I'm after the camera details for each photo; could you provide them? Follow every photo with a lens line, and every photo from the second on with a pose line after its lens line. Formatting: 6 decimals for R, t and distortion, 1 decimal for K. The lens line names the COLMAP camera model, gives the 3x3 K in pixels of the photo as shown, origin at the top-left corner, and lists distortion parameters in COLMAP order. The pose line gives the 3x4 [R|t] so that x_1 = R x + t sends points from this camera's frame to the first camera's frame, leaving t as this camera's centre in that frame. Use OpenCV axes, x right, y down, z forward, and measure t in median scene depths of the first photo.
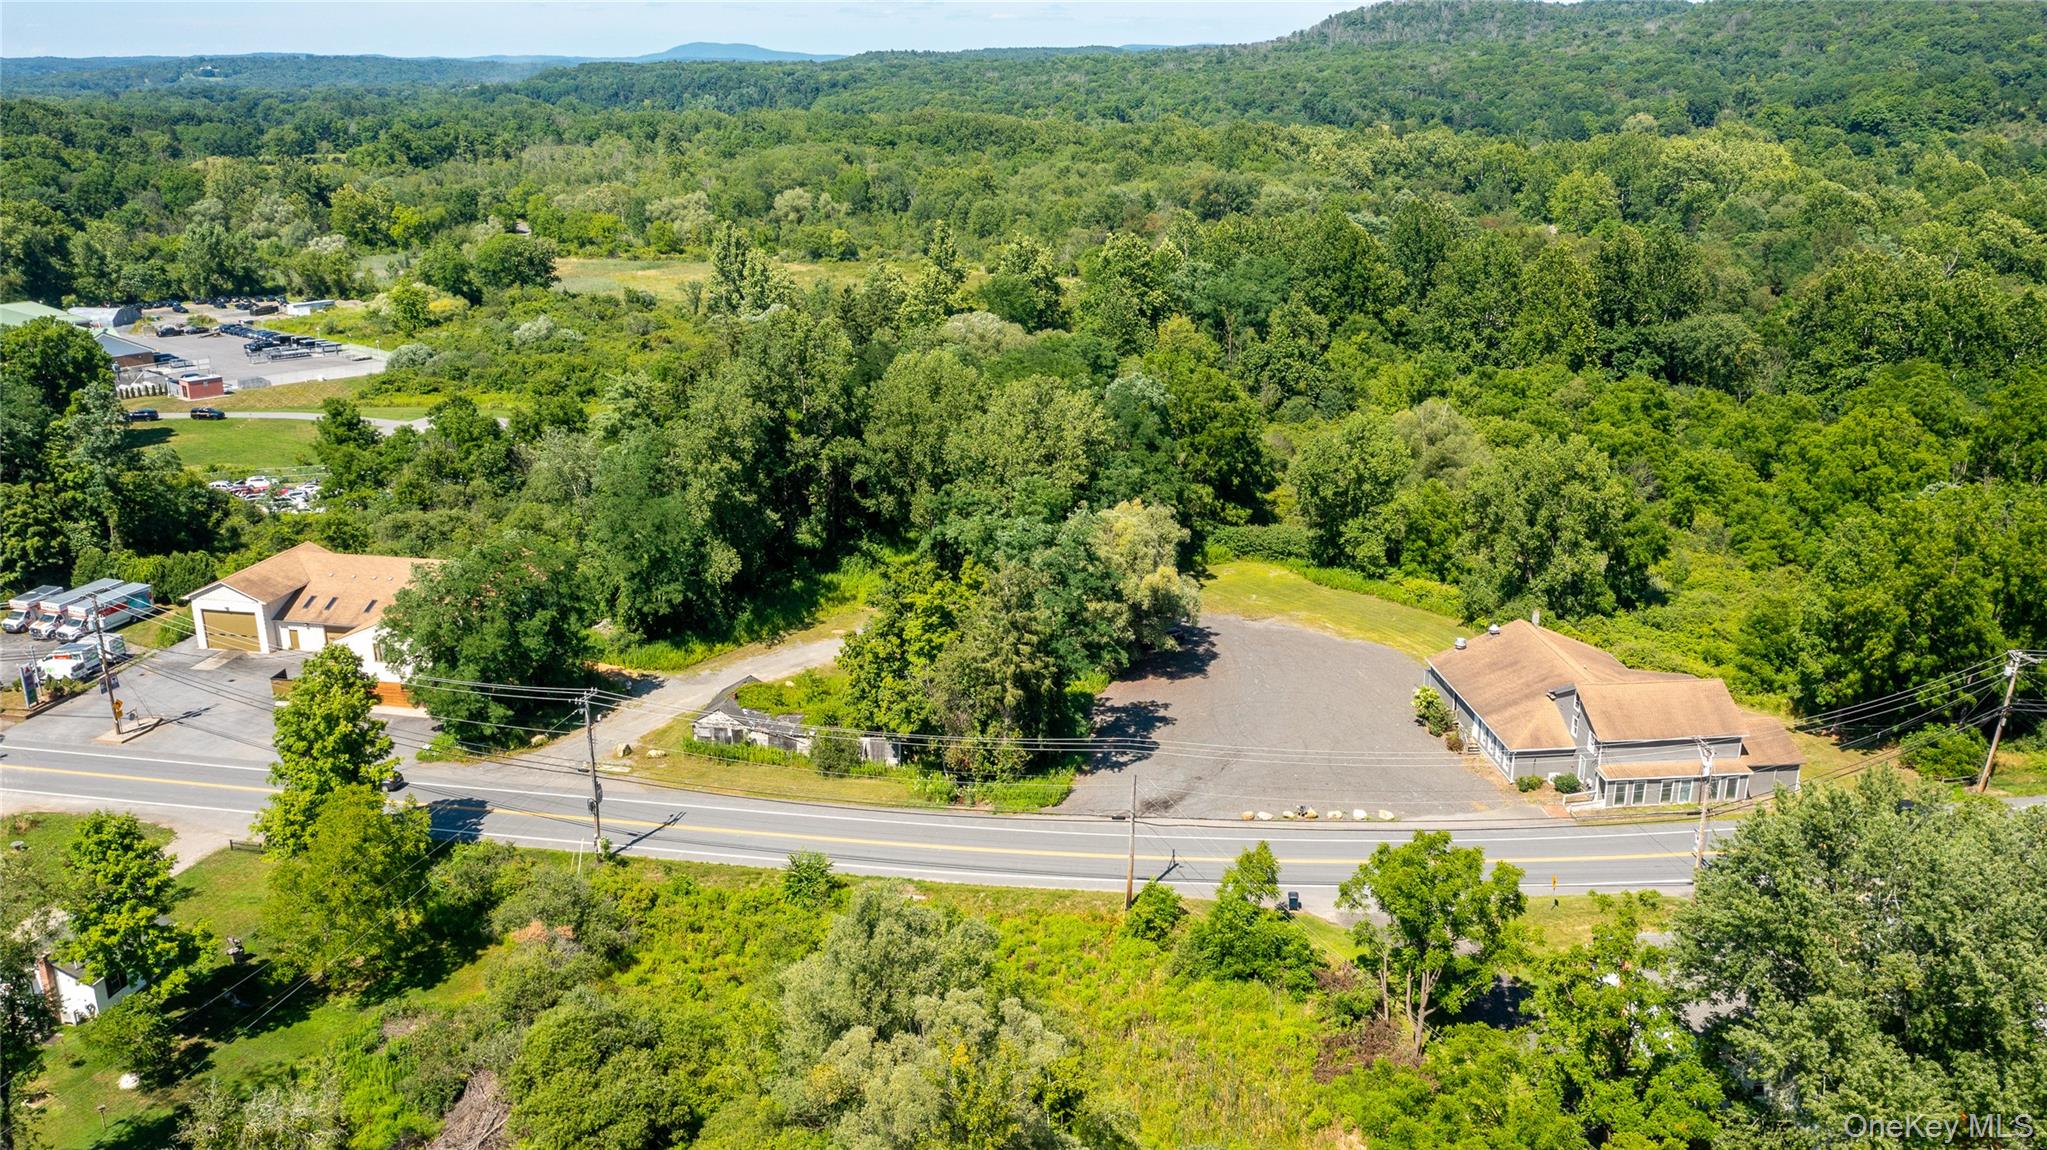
lens RADIAL K [[1617.9, 0, 1015.9], [0, 1617.9, 575.5], [0, 0, 1]] dist [-0.010418, 0.004694]
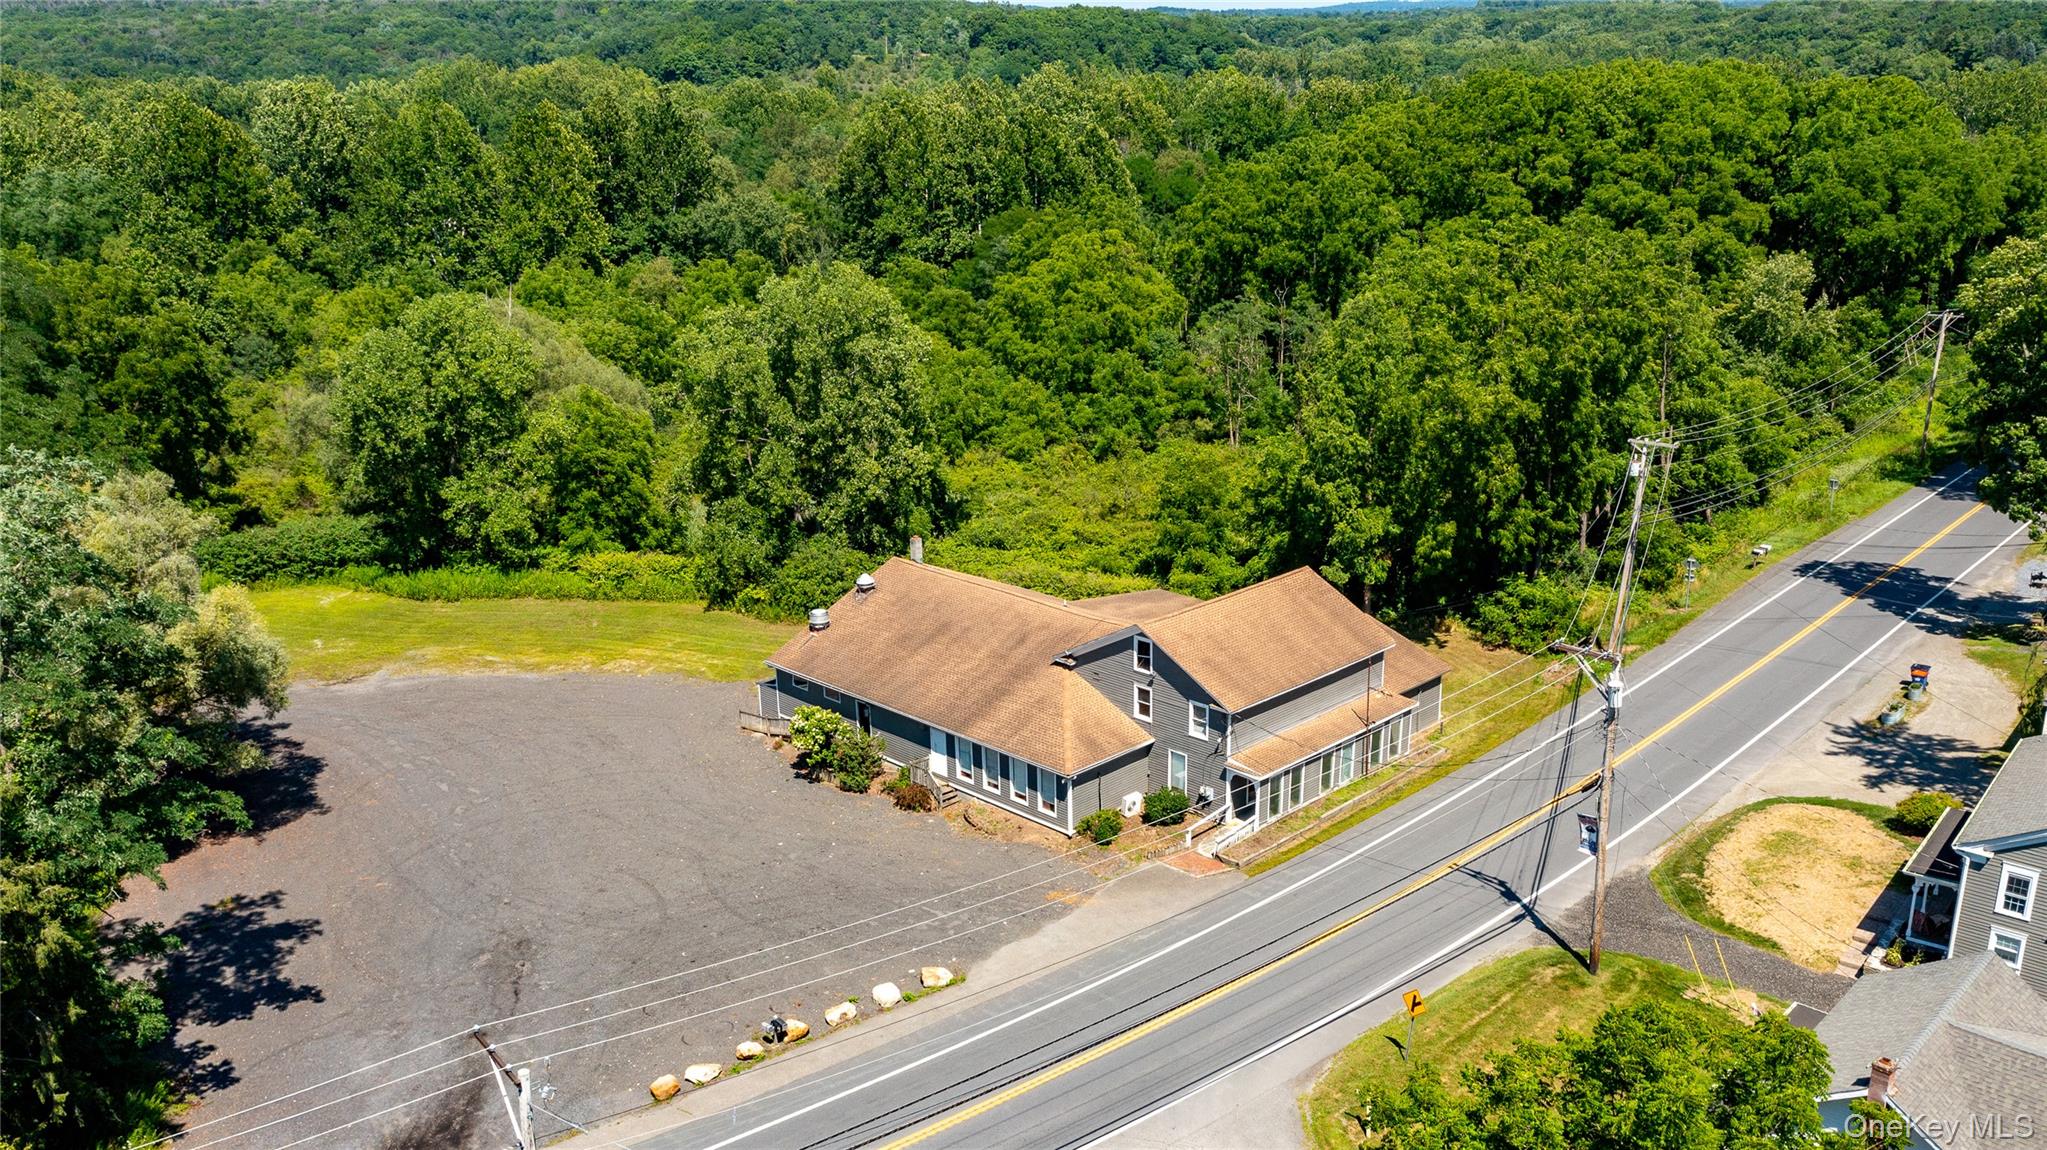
lens RADIAL K [[1736.2, 0, 1073.5], [0, 1736.2, 583.6], [0, 0, 1]] dist [-0.004943, 0.002844]
pose [[0.747939, -0.190774, 0.635761, -0.026775], [0.200785, 0.977961, 0.057246, 0.011243], [-0.632671, 0.084834, 0.769760, 0.399012]]
